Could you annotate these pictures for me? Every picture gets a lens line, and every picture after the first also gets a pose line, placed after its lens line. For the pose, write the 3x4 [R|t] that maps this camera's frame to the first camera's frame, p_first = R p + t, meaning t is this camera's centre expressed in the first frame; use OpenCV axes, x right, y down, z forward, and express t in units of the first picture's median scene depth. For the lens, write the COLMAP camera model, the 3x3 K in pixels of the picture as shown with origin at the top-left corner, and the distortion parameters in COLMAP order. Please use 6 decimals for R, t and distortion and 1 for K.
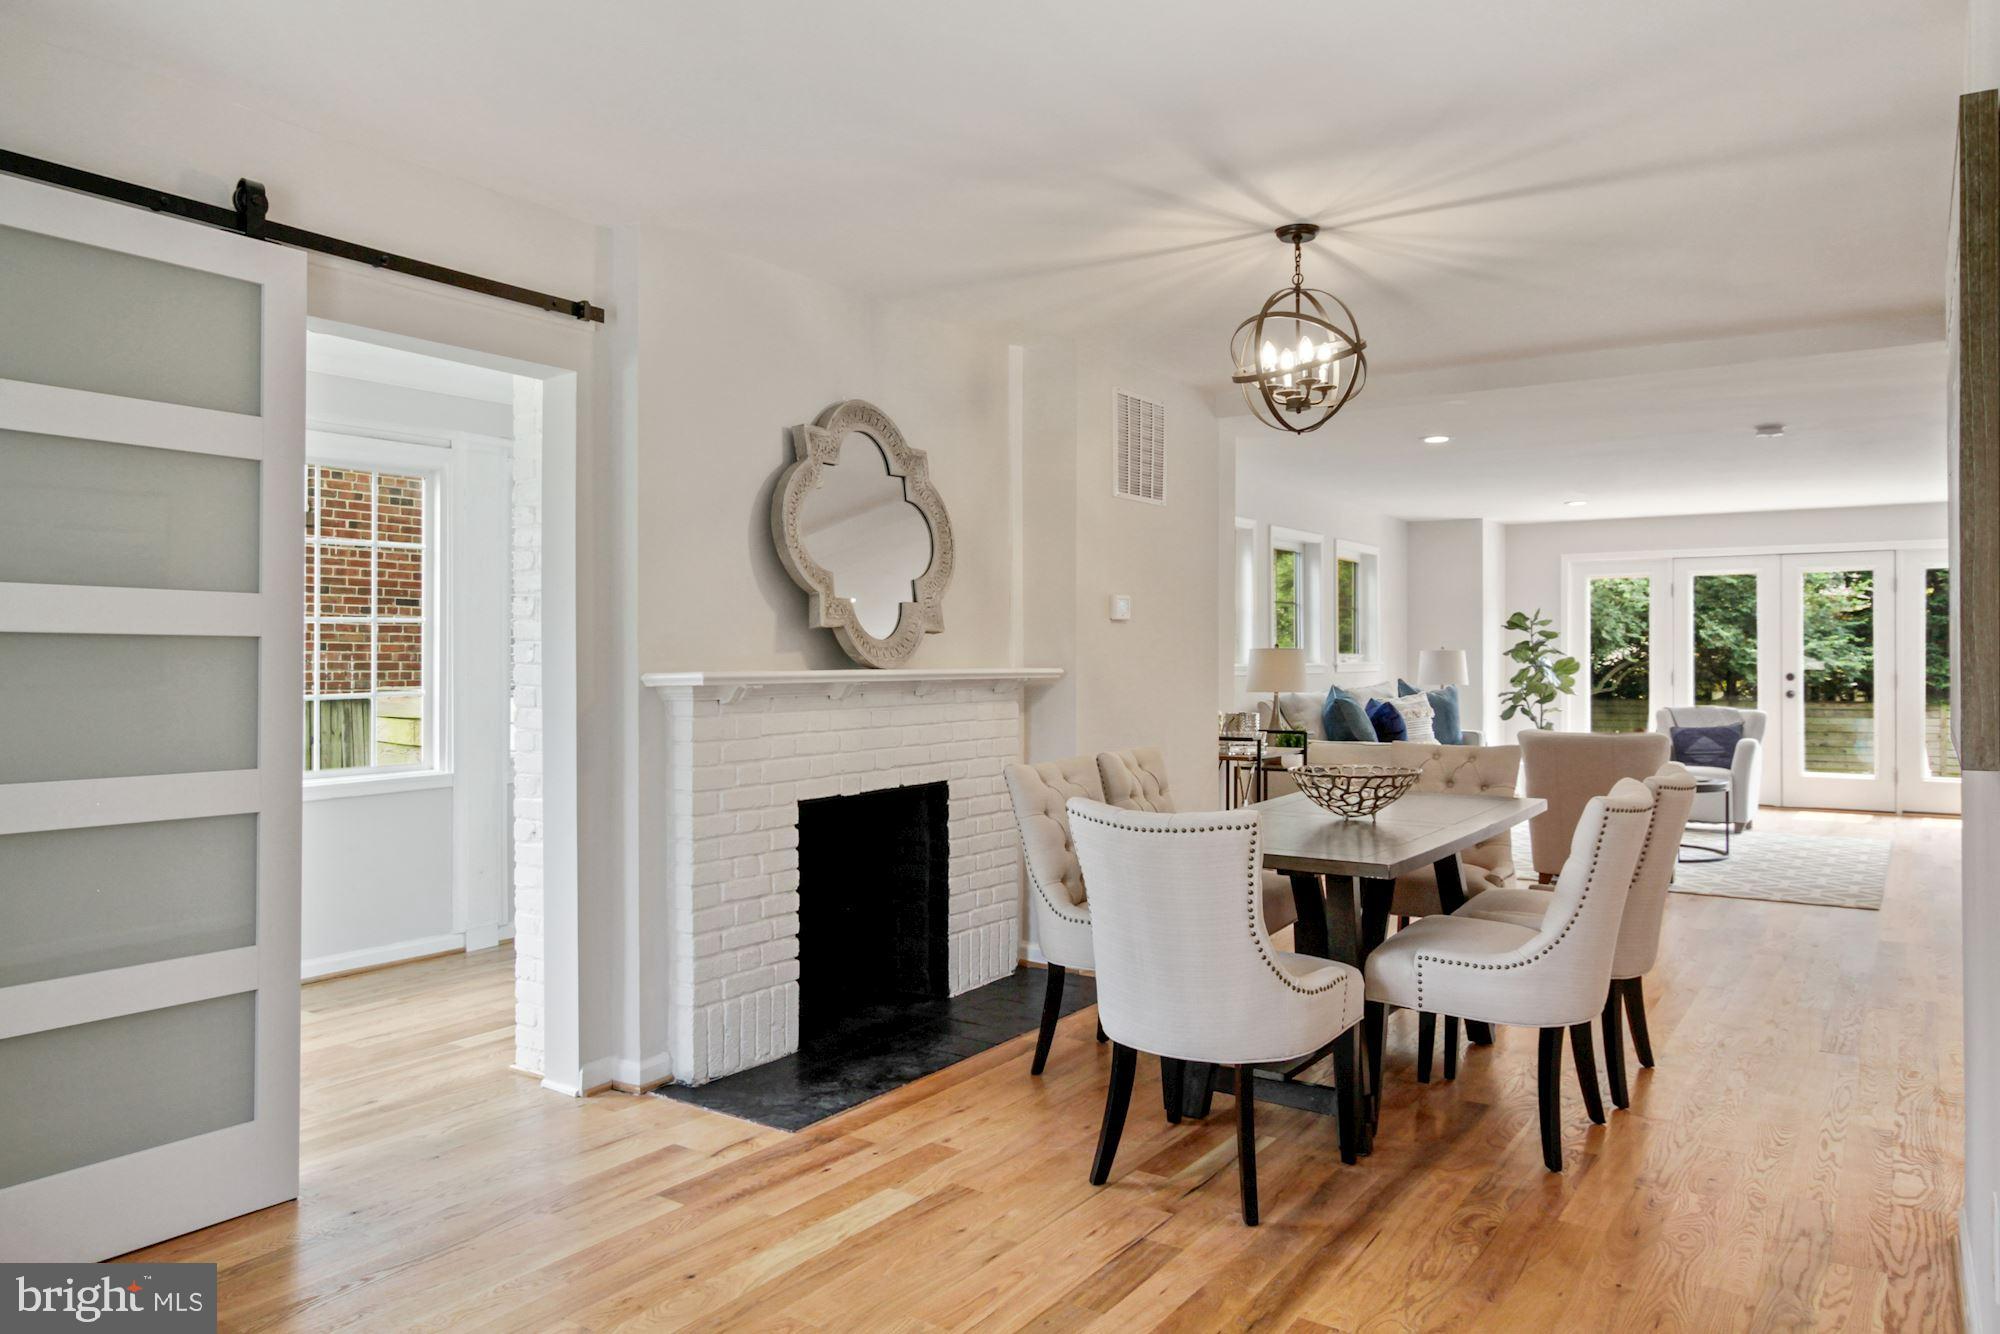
lens RADIAL K [[1314.3, 0, 1018.2], [0, 1314.3, 659.4], [0, 0, 1]] dist [0.017671, 0.002017]
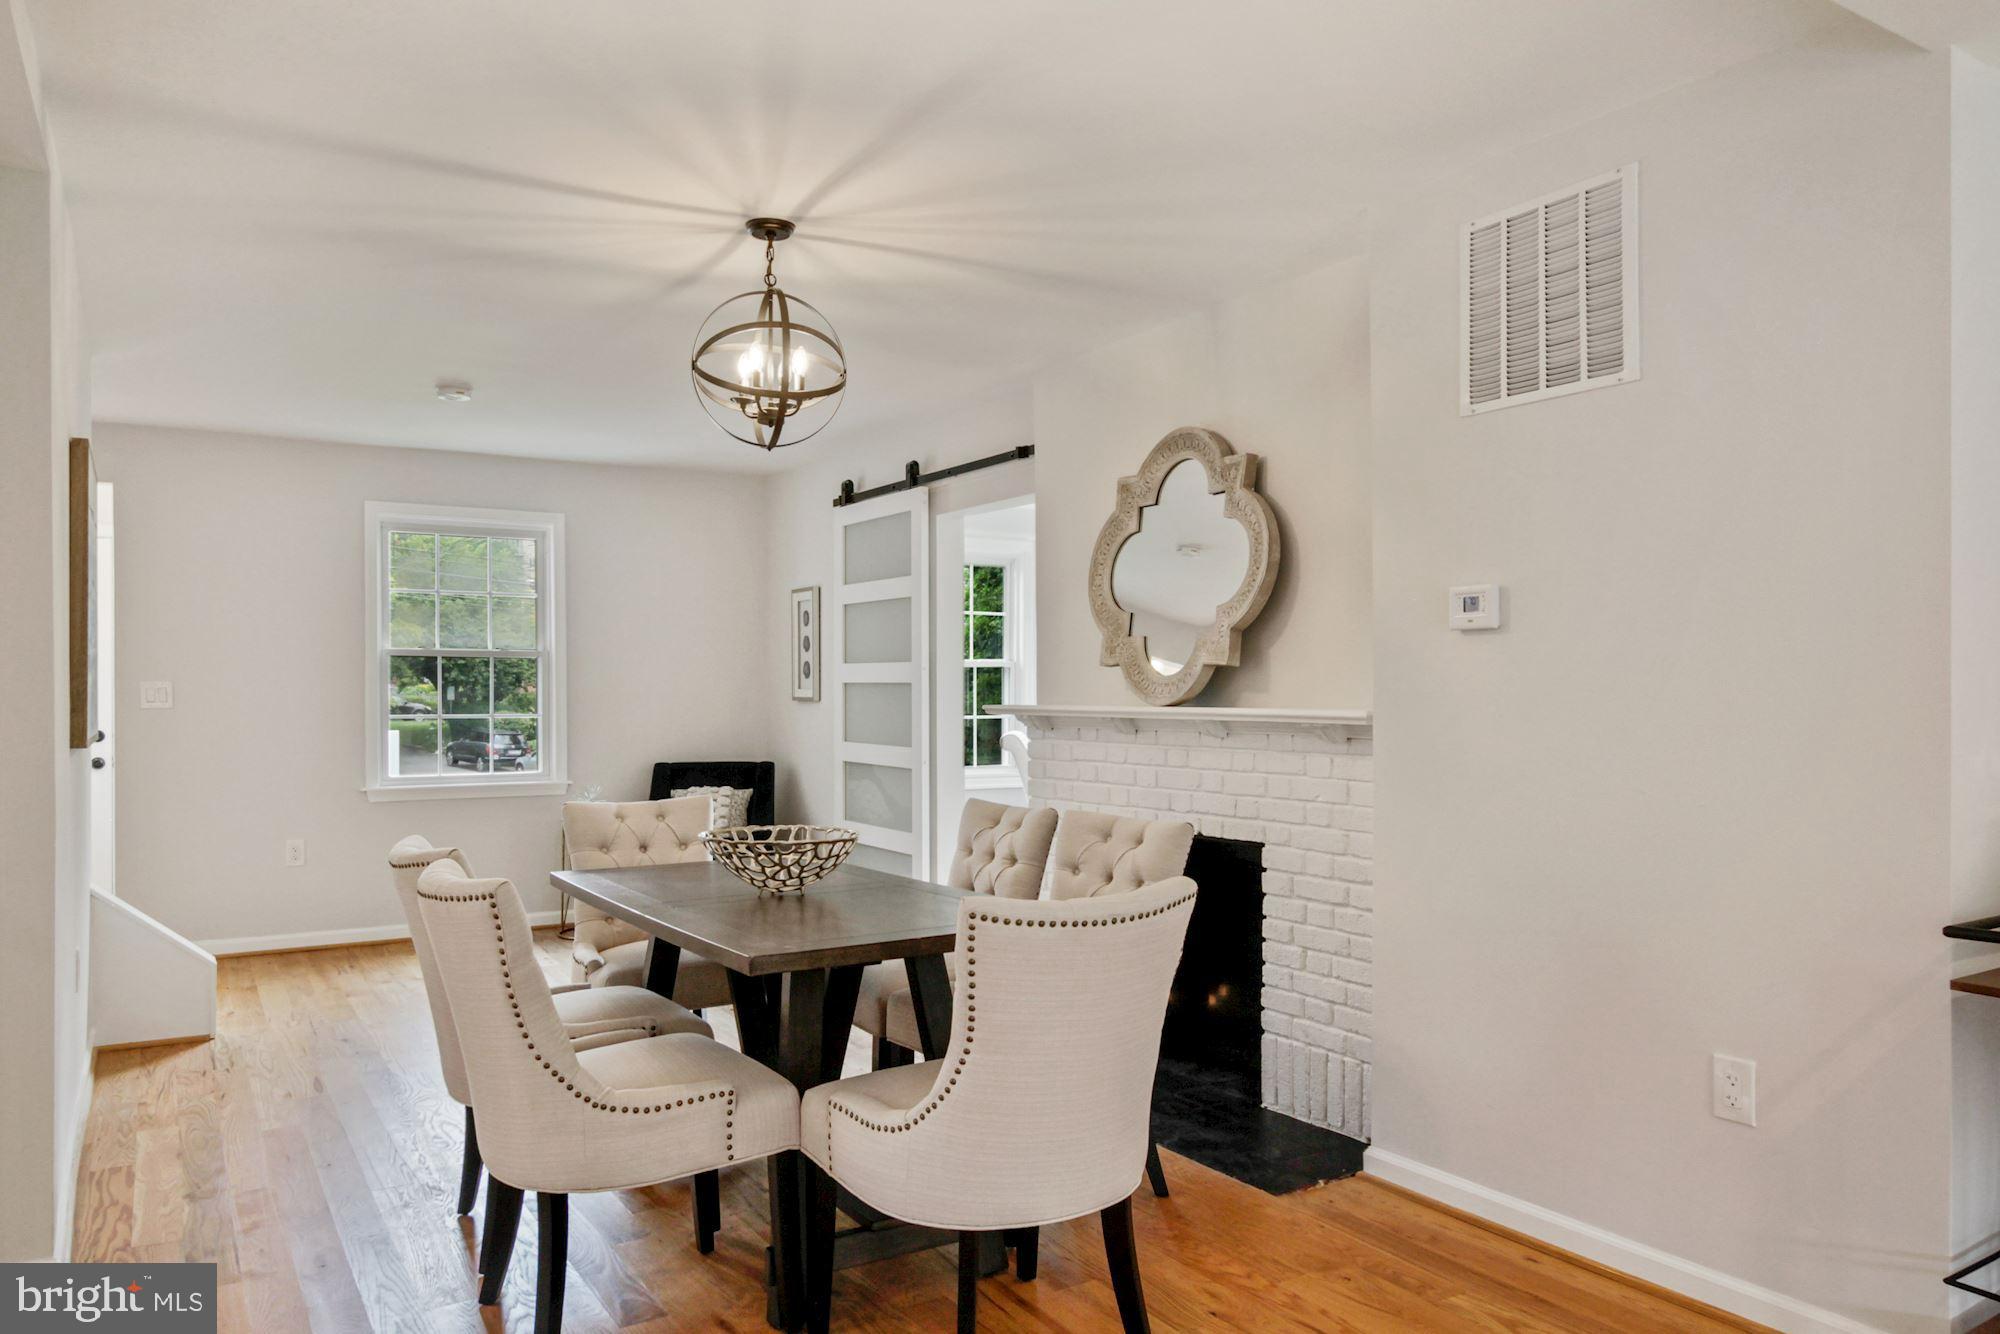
lens RADIAL K [[1371.9, 0, 1020.6], [0, 1371.9, 697.1], [0, 0, 1]] dist [0.008403, 0.008003]
pose [[-0.396210, 0.009180, -0.918114, 0.946430], [0.001545, 0.999955, 0.009332, -0.008978], [0.918159, 0.002279, -0.396207, 1.430391]]
